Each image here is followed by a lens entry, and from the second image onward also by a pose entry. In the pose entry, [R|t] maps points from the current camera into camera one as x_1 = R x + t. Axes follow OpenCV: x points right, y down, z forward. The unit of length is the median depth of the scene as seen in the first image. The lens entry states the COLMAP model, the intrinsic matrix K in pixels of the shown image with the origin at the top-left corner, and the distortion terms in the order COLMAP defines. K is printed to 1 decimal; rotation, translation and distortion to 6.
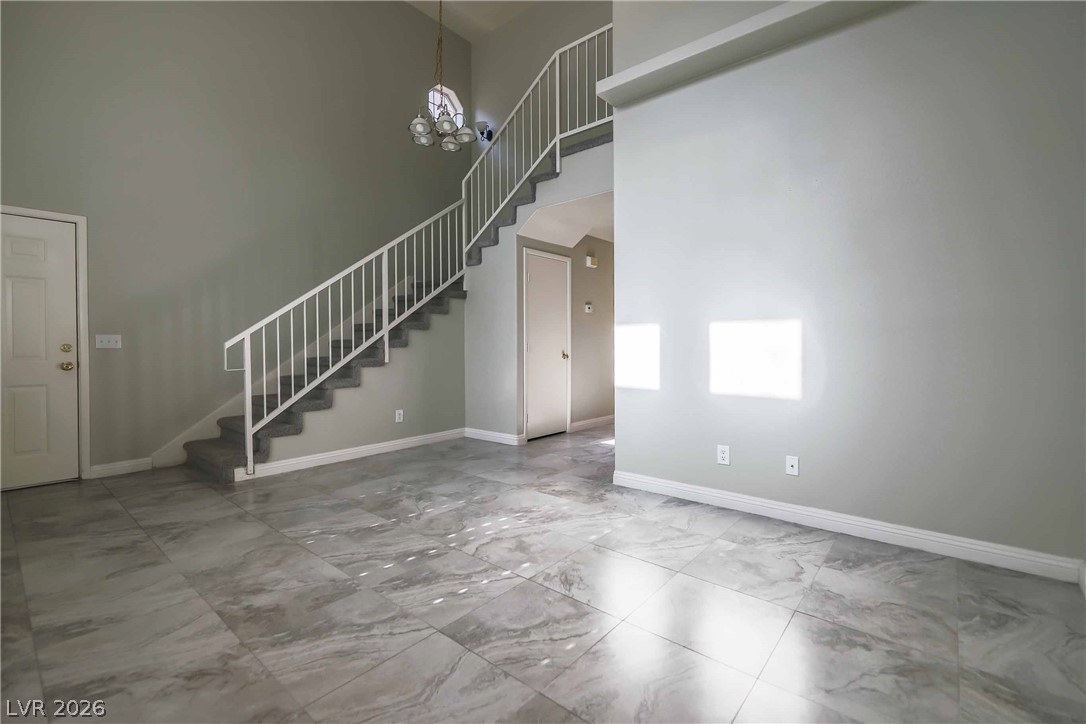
lens RADIAL K [[478.8, 0, 543.5], [0, 478.8, 352.8], [0, 0, 1]] dist [0.002829, -0.001298]
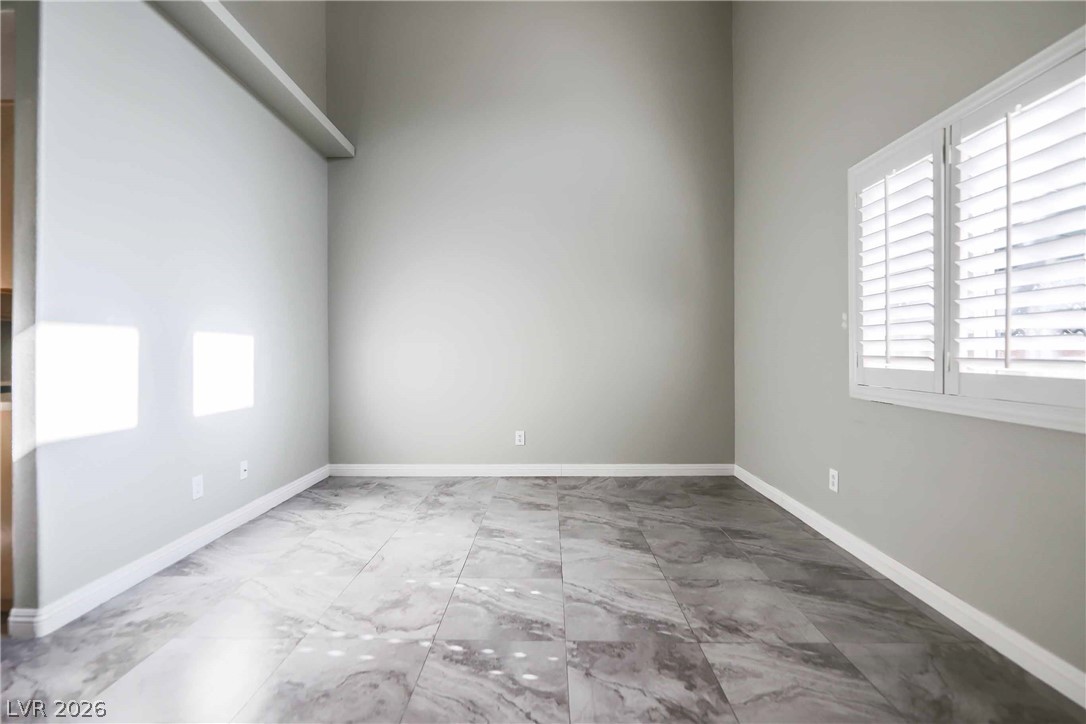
lens RADIAL K [[478.8, 0, 545.1], [0, 478.8, 356.4], [0, 0, 1]] dist [0.002829, -0.001298]
pose [[-0.637406, 0.002465, 0.770524, -1.073107], [0.023153, 0.999605, 0.015956, -0.031009], [-0.770180, 0.028010, -0.637211, 1.673073]]
